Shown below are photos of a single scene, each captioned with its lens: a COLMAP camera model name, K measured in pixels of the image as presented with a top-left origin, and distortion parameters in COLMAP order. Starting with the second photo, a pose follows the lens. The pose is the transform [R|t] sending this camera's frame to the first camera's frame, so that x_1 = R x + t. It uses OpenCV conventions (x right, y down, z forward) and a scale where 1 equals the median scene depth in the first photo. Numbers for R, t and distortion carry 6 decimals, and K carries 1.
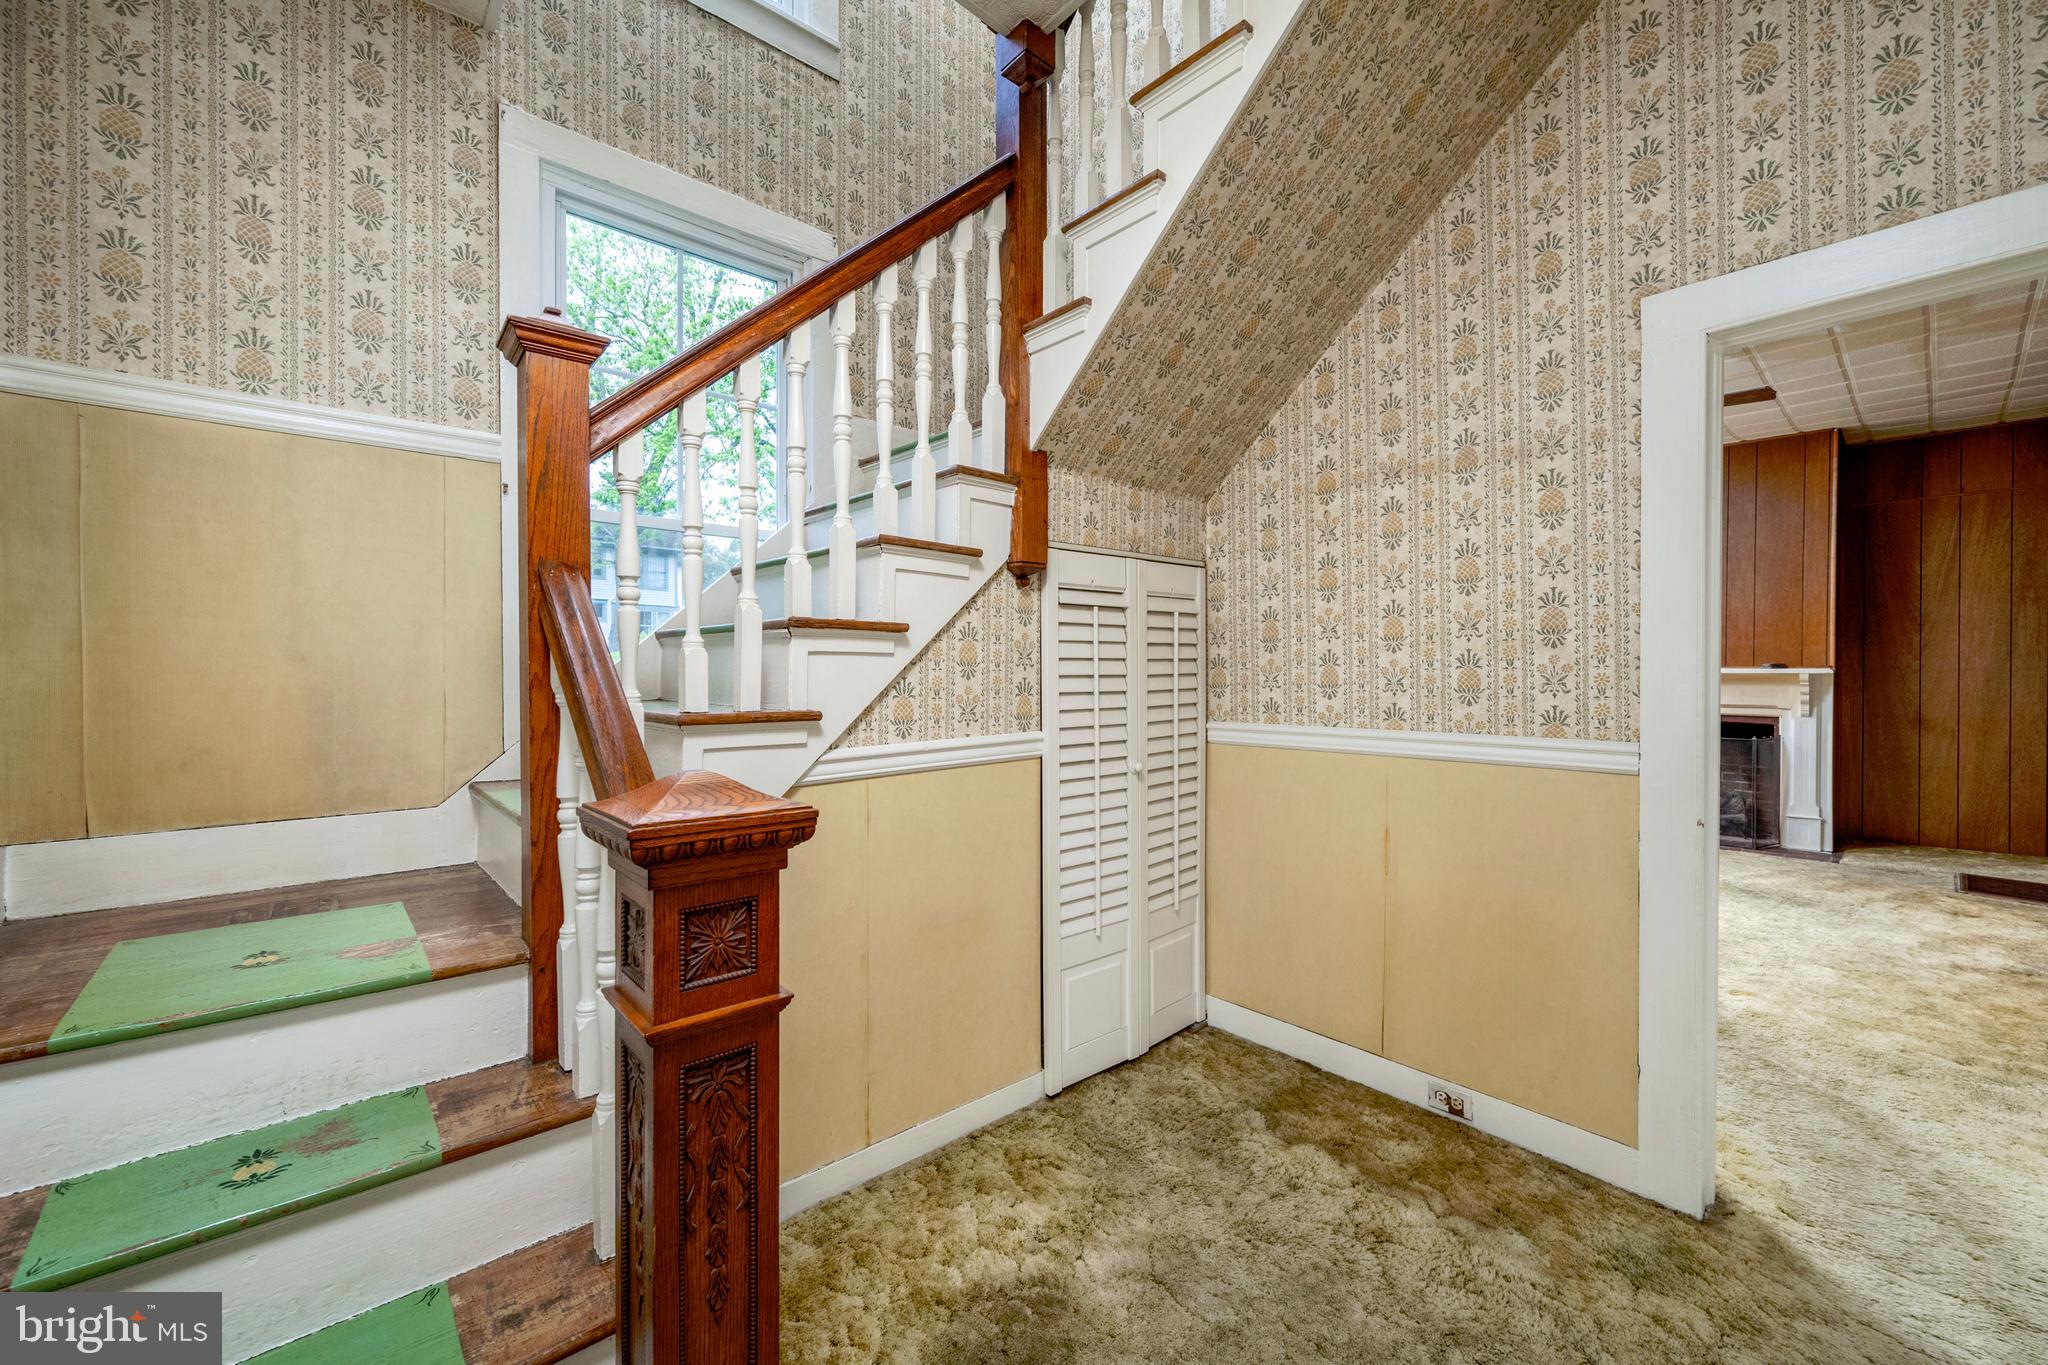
lens RADIAL K [[808.6, 0, 1014.8], [0, 808.6, 682.3], [0, 0, 1]] dist [0.000090, -0.000569]
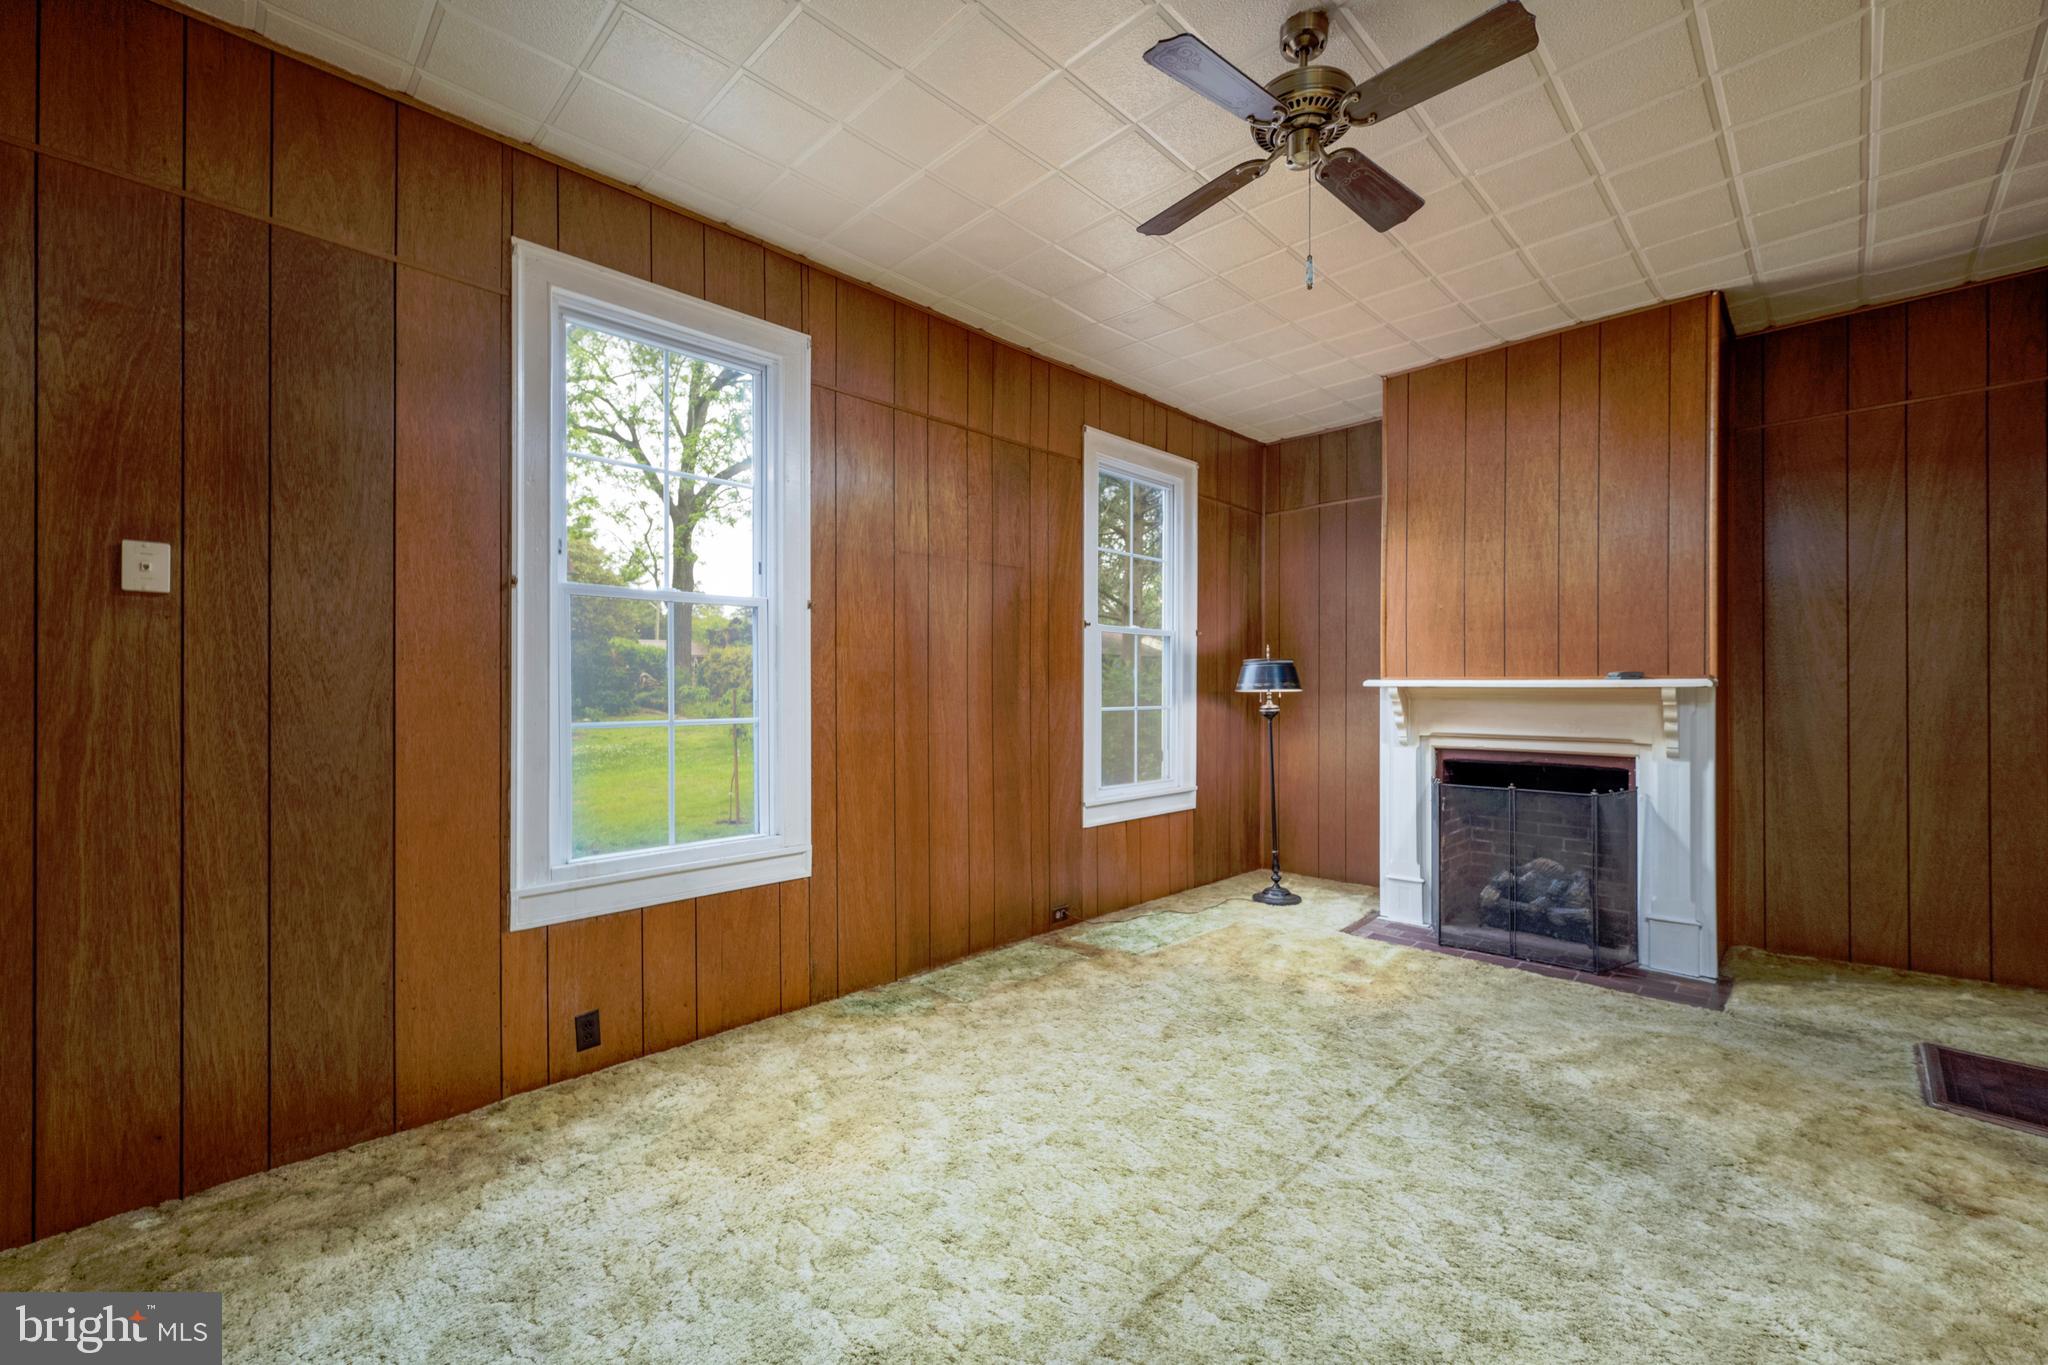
lens RADIAL K [[808.6, 0, 1022.9], [0, 808.6, 686.0], [0, 0, 1]] dist [0.000090, -0.000569]
pose [[0.998765, -0.000162, 0.049678, 0.458461], [0.000667, 0.999948, -0.010144, -0.006000], [-0.049674, 0.010165, 0.998714, 0.413864]]
